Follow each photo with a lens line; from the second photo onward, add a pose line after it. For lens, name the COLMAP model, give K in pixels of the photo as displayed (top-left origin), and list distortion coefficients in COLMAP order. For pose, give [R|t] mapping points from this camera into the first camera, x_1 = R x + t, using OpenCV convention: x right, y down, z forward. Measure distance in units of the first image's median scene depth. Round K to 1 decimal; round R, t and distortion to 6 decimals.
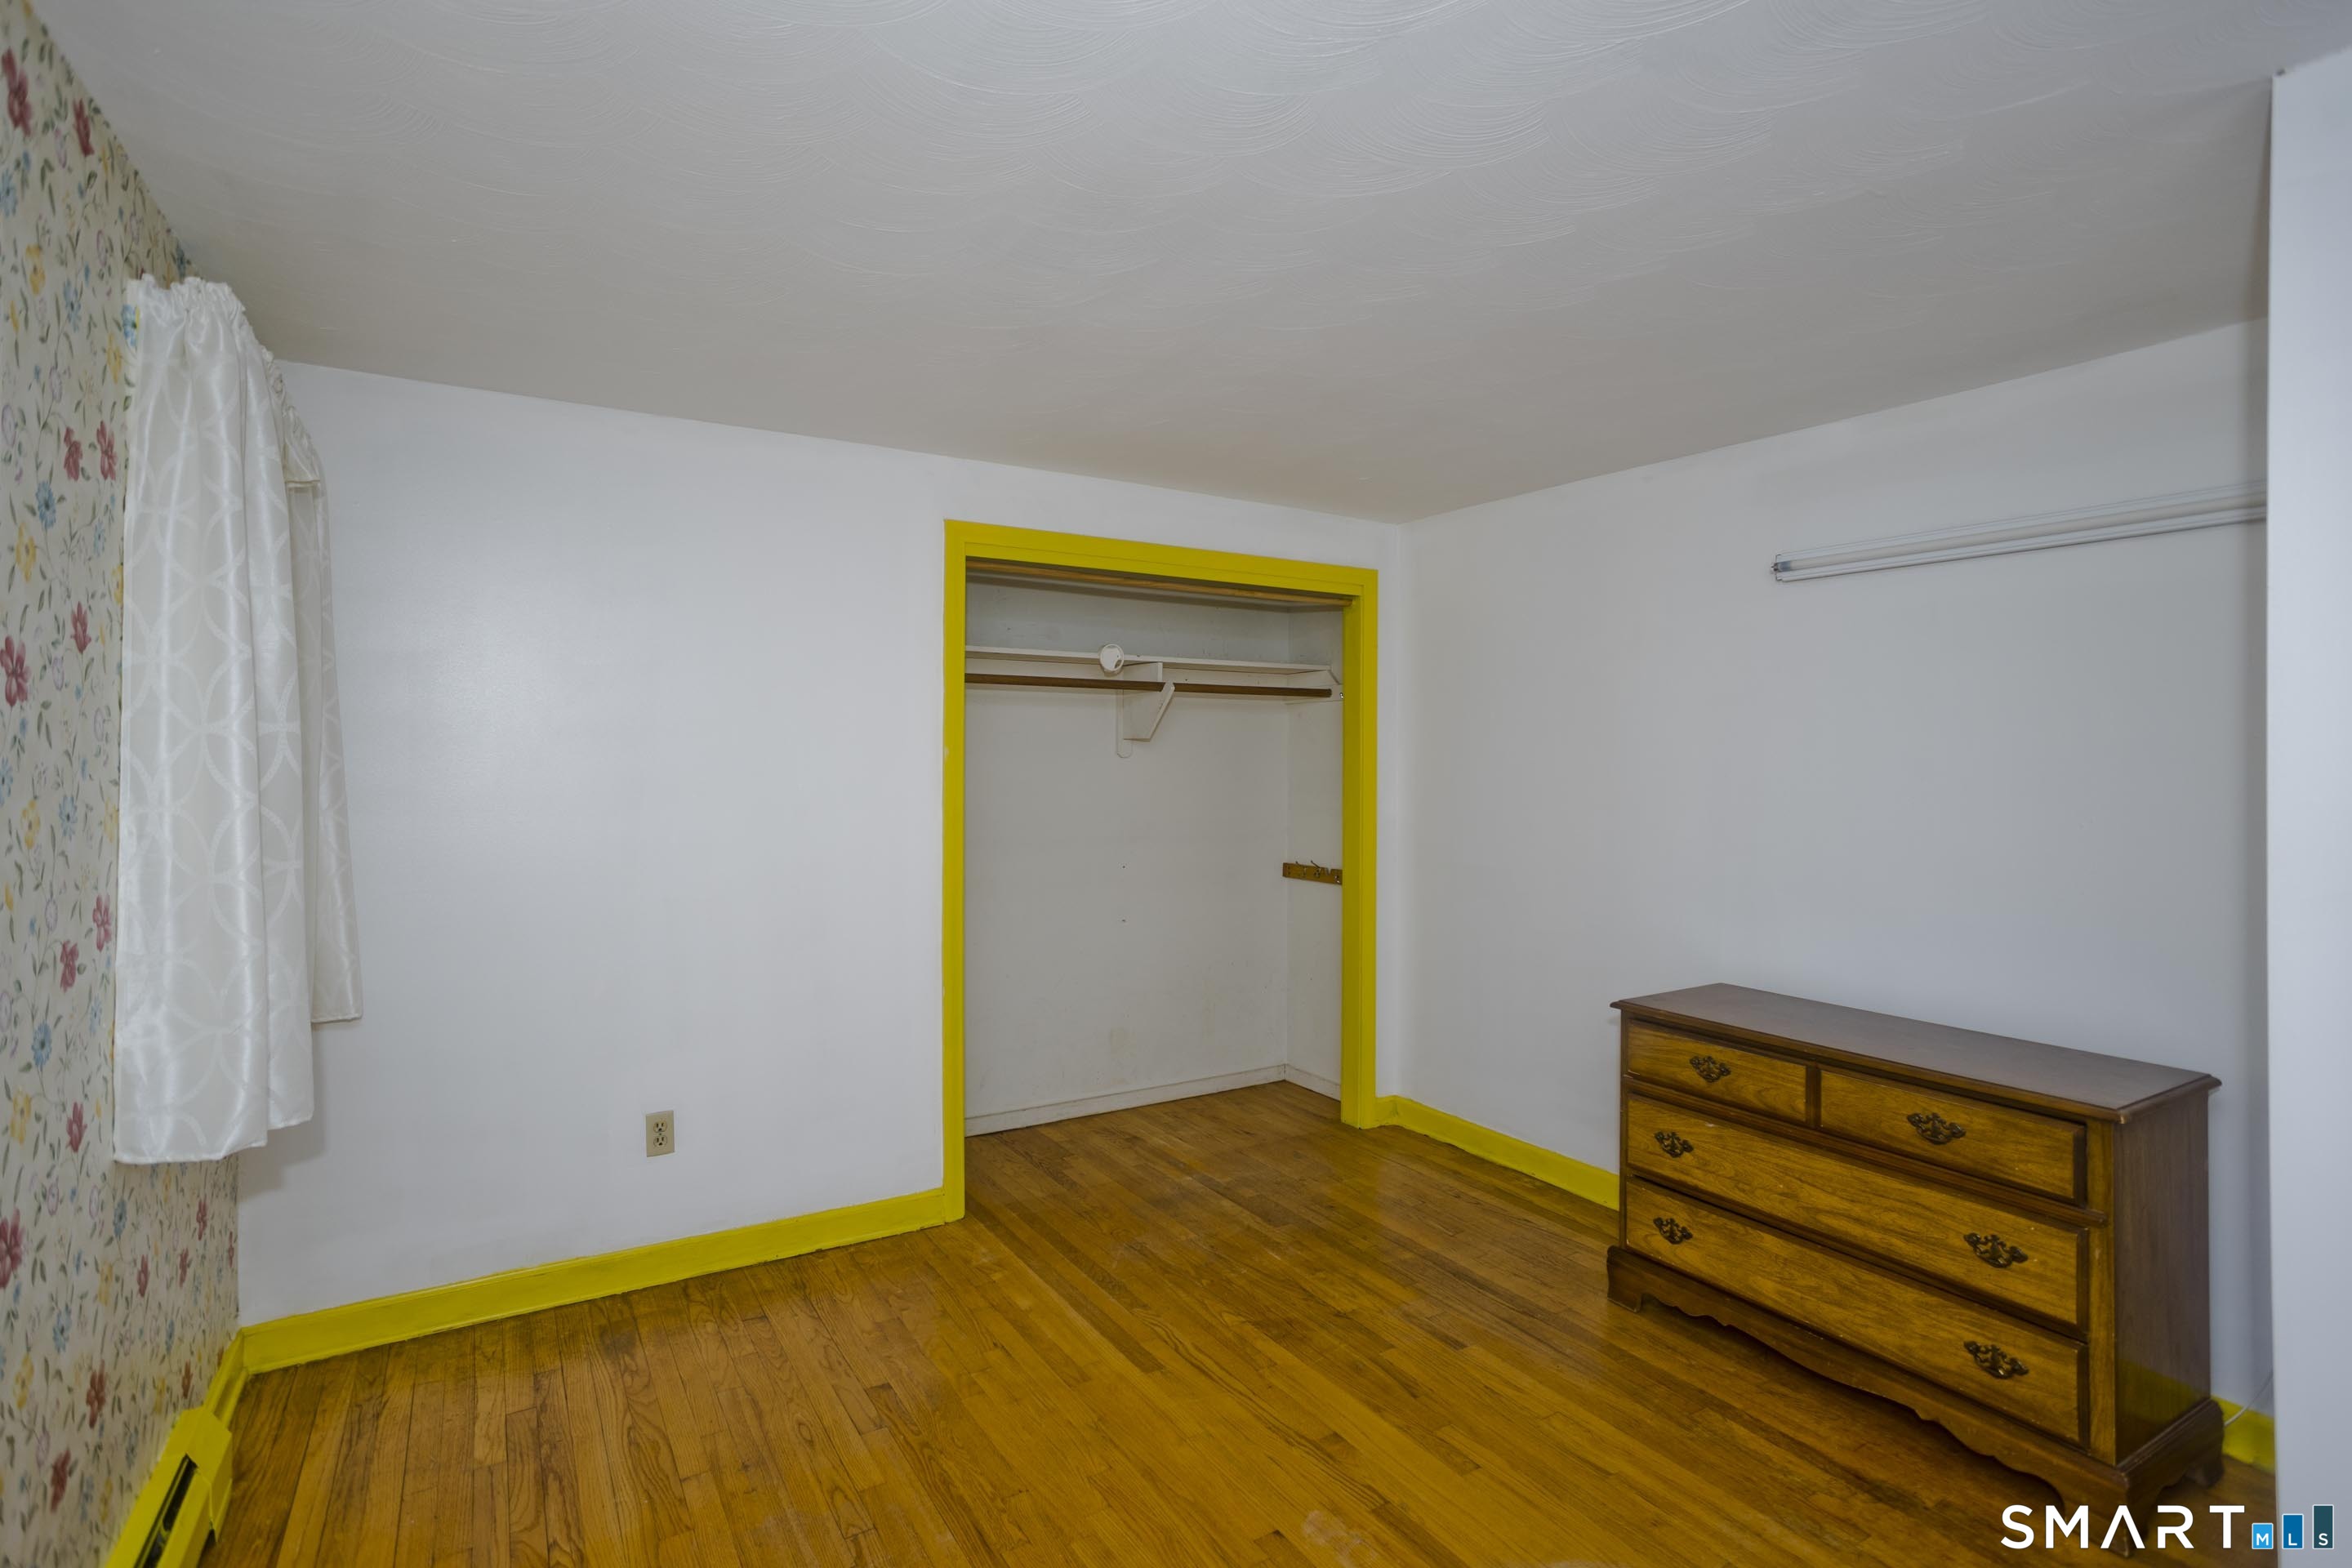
lens RADIAL K [[1142.8, 0, 1194.2], [0, 1142.8, 725.3], [0, 0, 1]] dist [-0.042324, 0.025431]
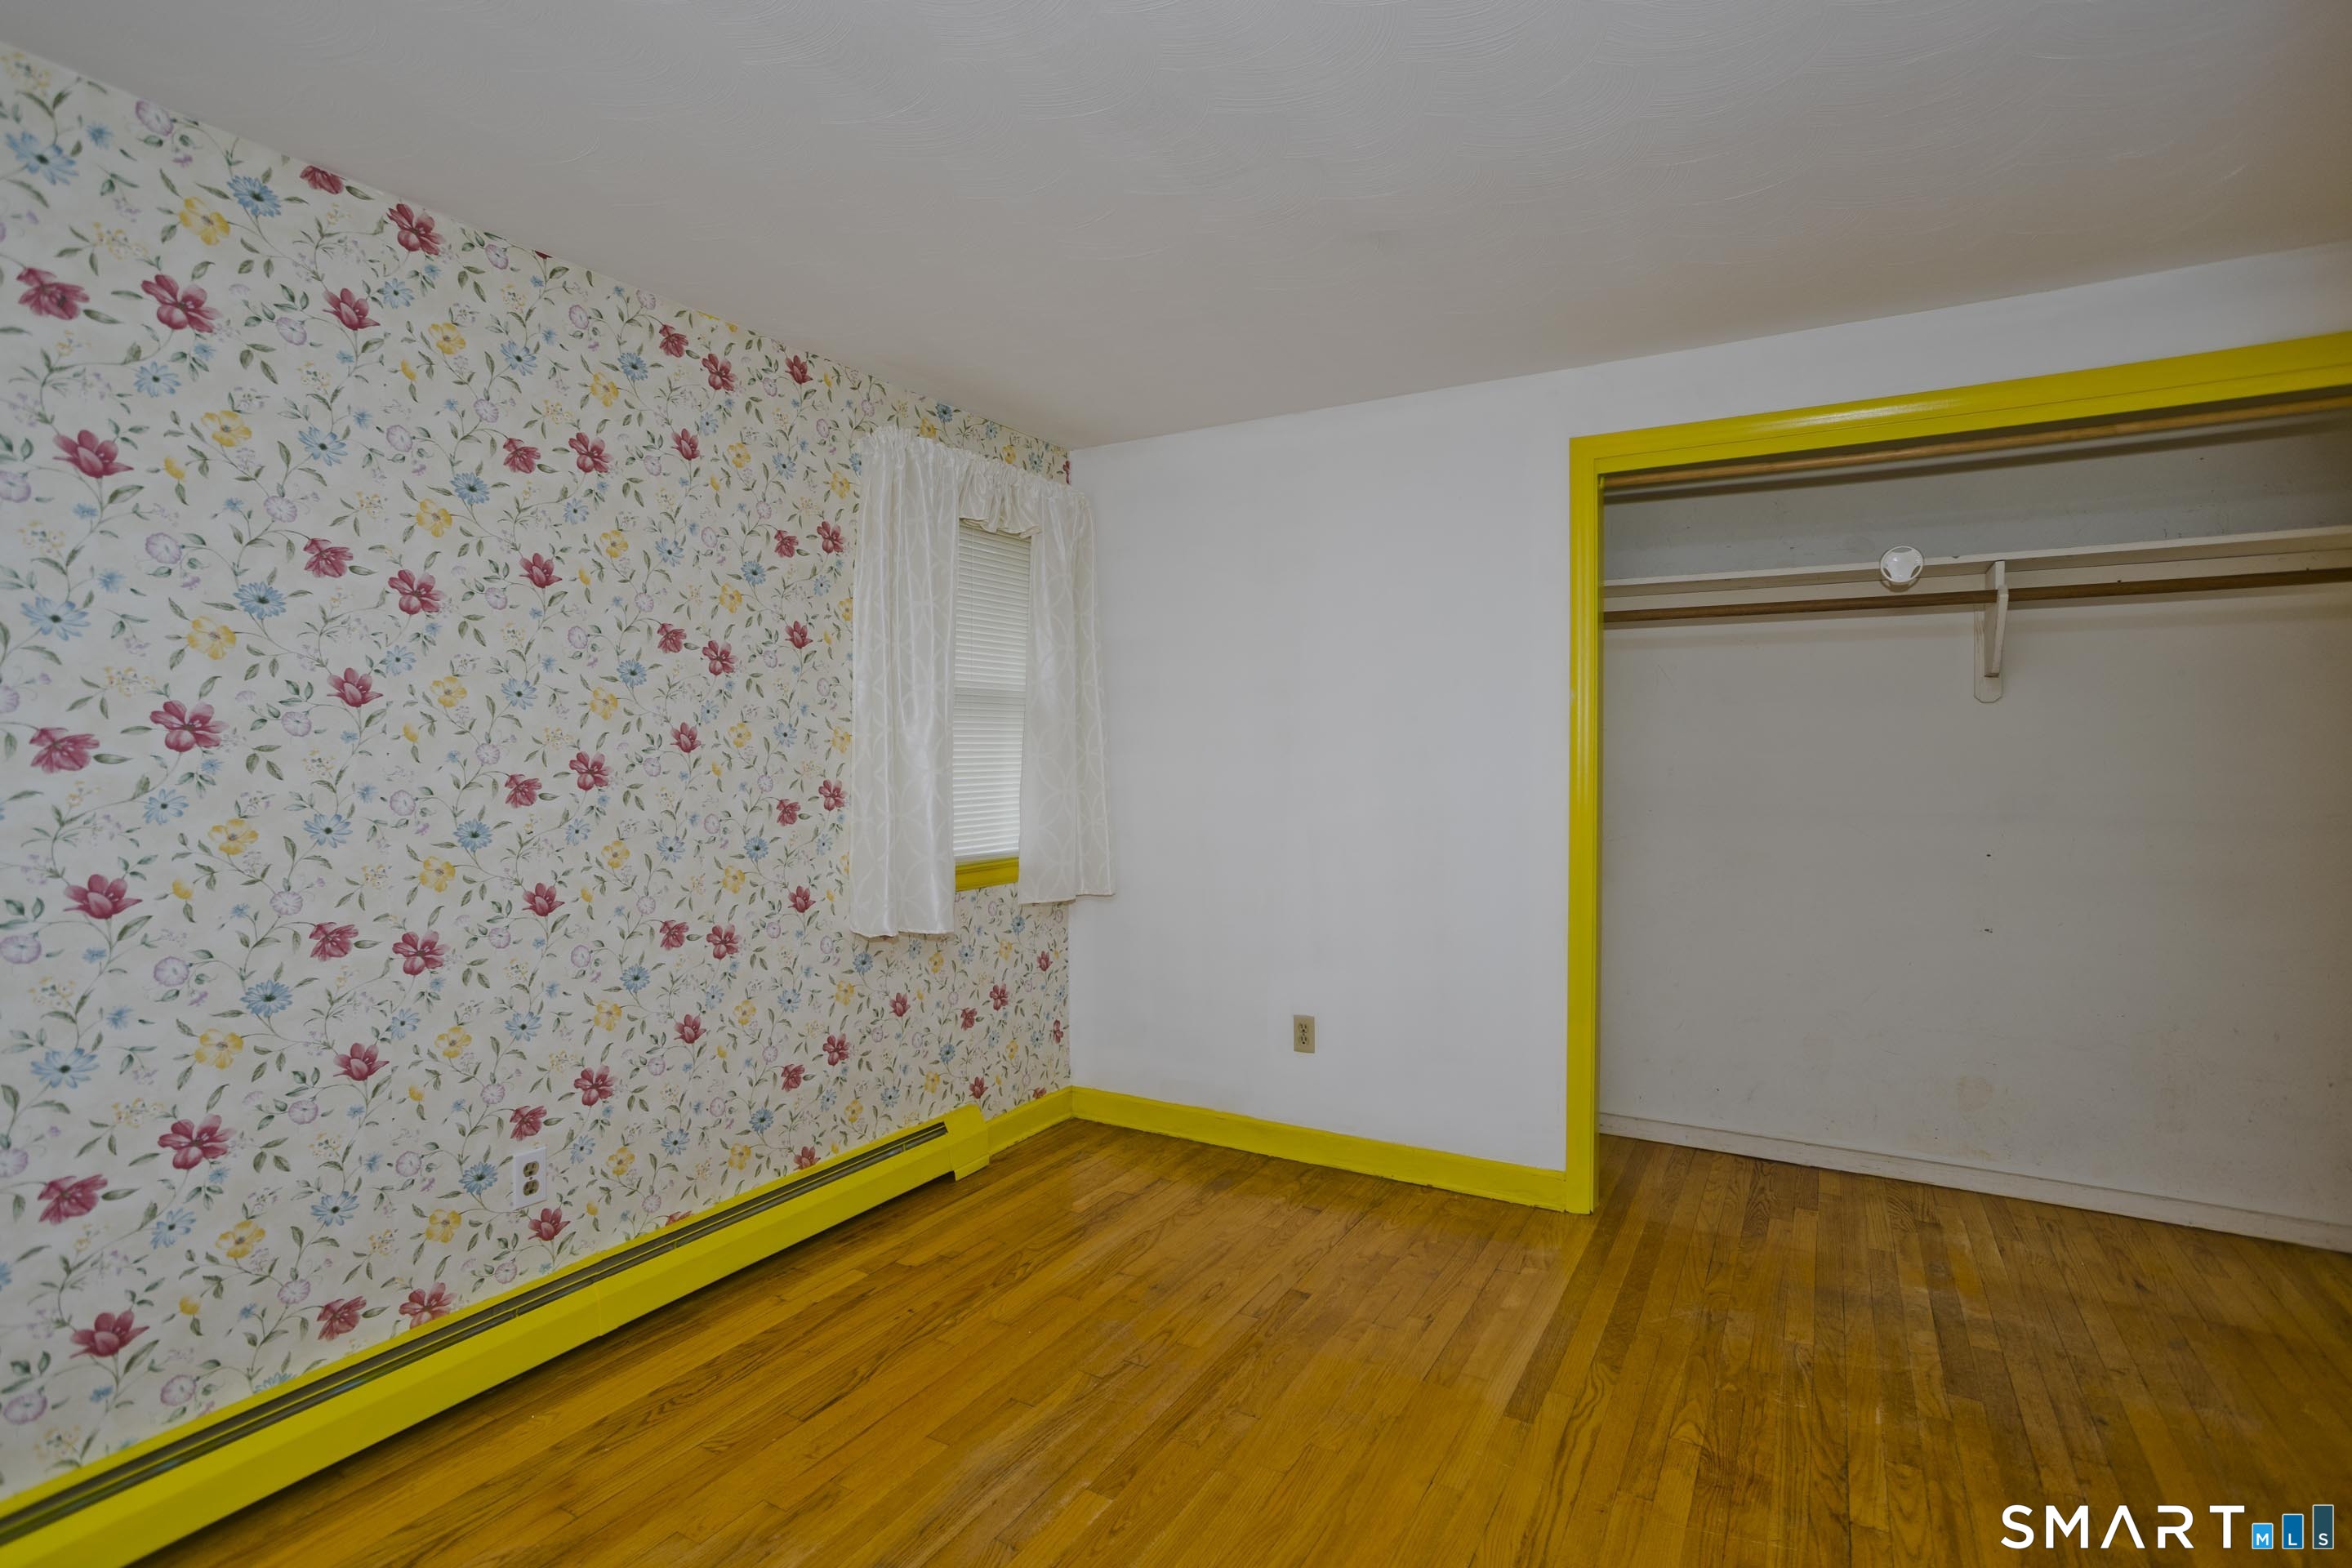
lens RADIAL K [[1142.8, 0, 1174.9], [0, 1142.8, 741.9], [0, 0, 1]] dist [-0.042324, 0.025431]
pose [[0.459029, -0.012177, -0.888338, 0.560558], [0.030875, 0.999521, 0.002253, 0.060891], [0.887885, -0.028462, 0.459185, 0.388388]]
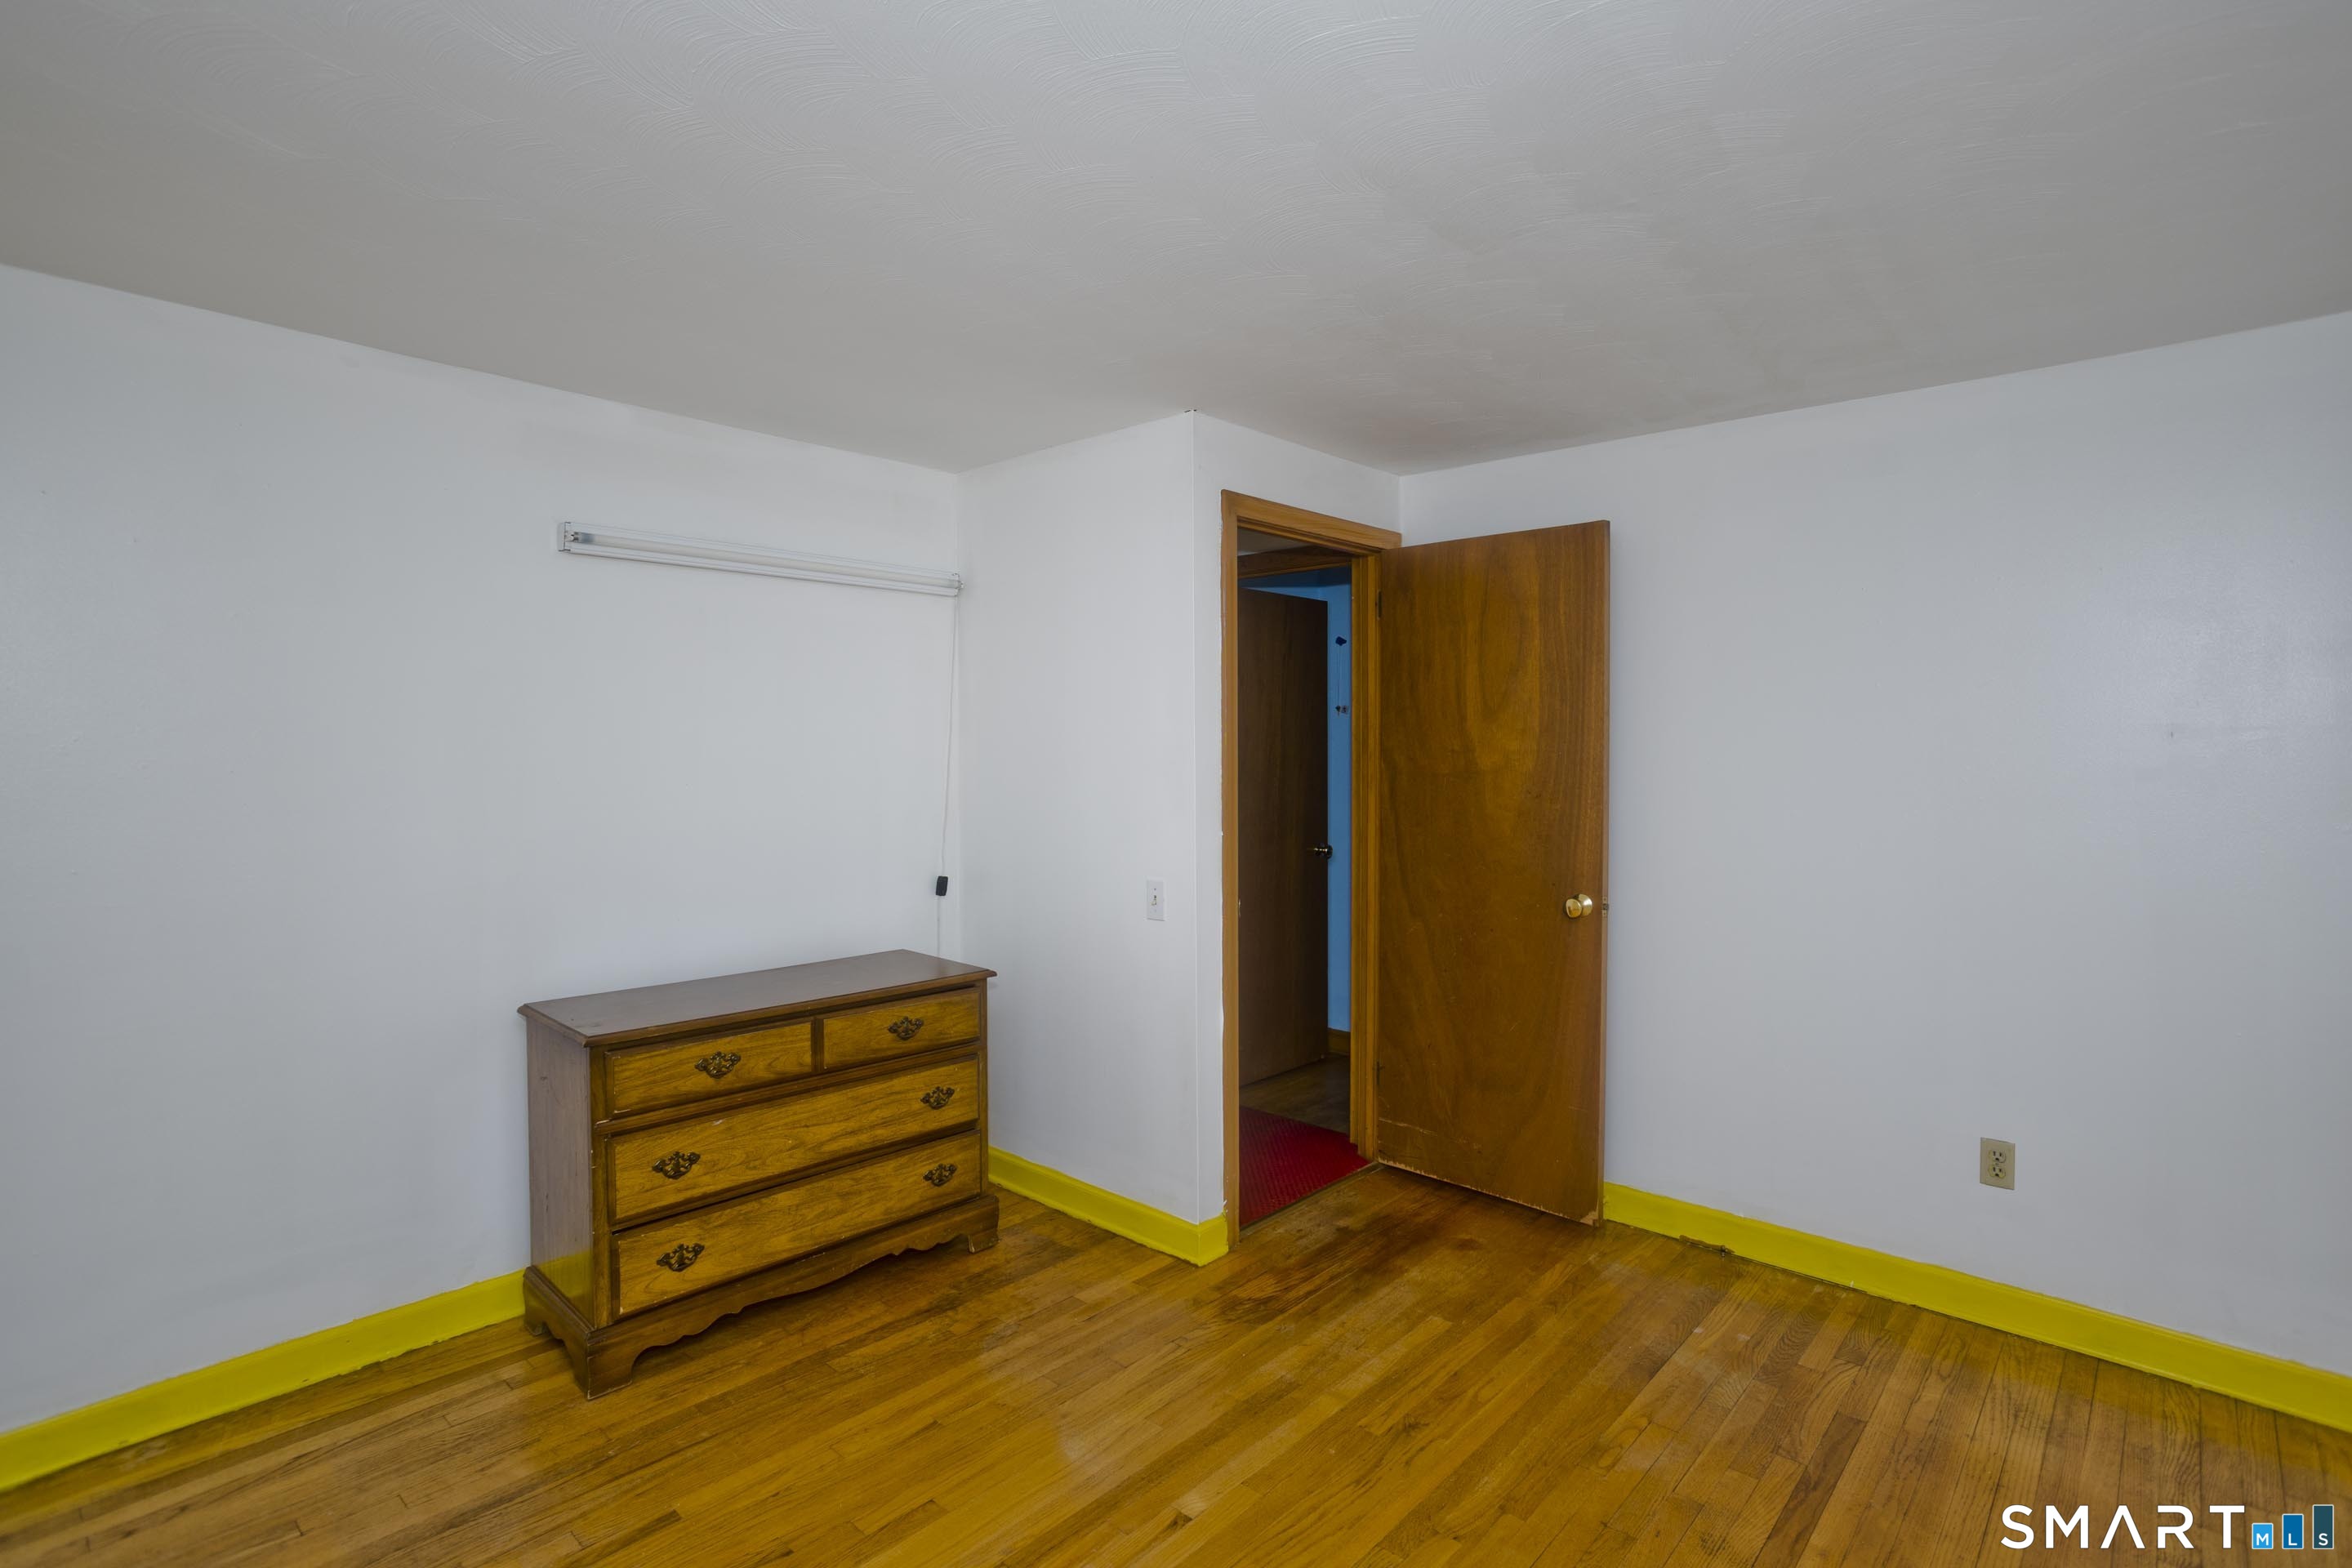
lens RADIAL K [[1142.8, 0, 1165.9], [0, 1142.8, 756.6], [0, 0, 1]] dist [-0.042324, 0.025431]
pose [[-0.258032, -0.010858, 0.966075, -0.573653], [-0.026864, 0.999631, 0.004060, 0.025731], [-0.965763, -0.024905, -0.258228, 0.882236]]
